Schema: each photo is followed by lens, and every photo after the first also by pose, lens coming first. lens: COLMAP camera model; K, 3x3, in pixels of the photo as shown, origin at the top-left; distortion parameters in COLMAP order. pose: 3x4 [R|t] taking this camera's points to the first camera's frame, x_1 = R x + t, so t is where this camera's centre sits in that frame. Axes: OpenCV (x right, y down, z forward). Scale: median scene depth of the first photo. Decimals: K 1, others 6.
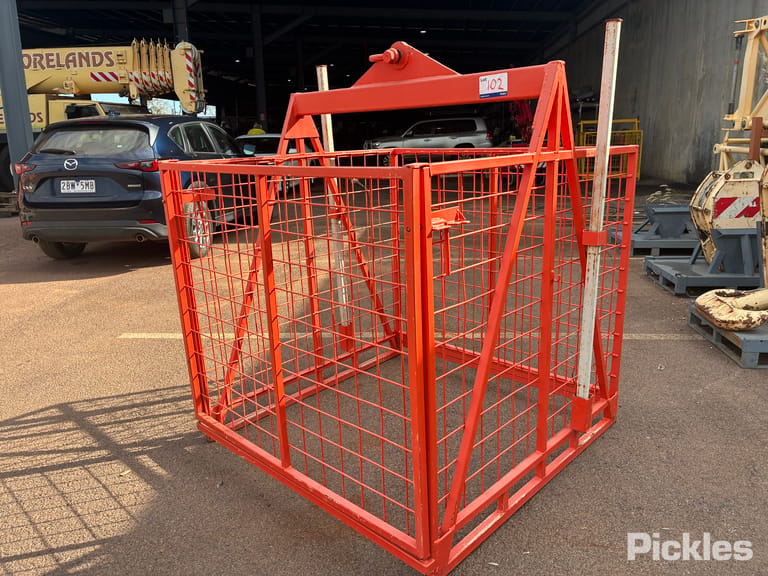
lens RADIAL K [[583.6, 0, 392.7], [0, 583.6, 290.7], [0, 0, 1]] dist [0.050058, -0.076814]
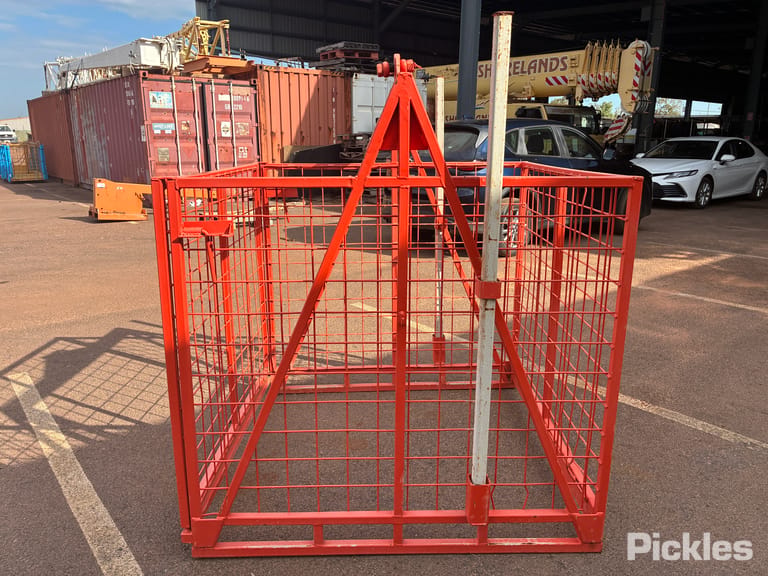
lens RADIAL K [[583.6, 0, 387.6], [0, 583.6, 291.9], [0, 0, 1]] dist [0.050058, -0.076814]
pose [[0.687556, 0.203888, -0.696919, 0.123617], [-0.200602, 0.975752, 0.087554, -0.019582], [0.697872, 0.079605, 0.711785, 0.052581]]
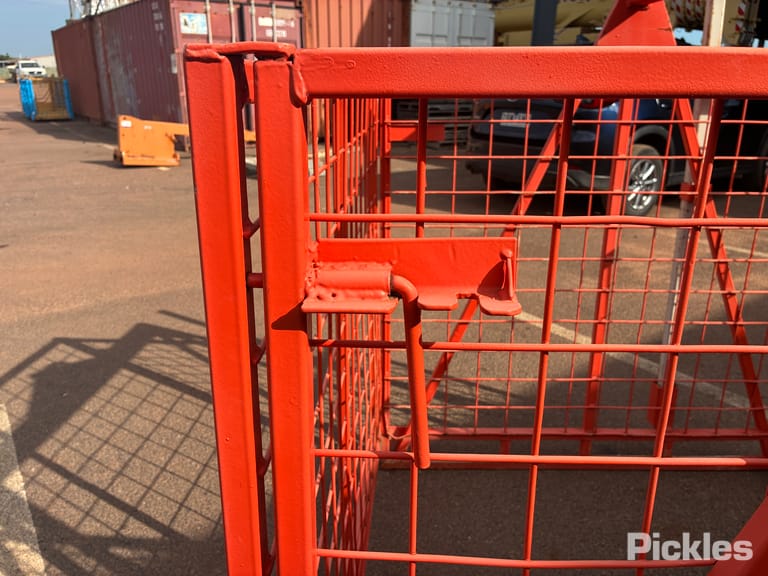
lens RADIAL K [[583.6, 0, 387.8], [0, 583.6, 292.6], [0, 0, 1]] dist [0.050058, -0.076814]
pose [[0.646912, 0.283883, -0.707754, 0.030105], [-0.216718, 0.958295, 0.186289, -0.018545], [0.731122, 0.032870, 0.681455, 0.091076]]
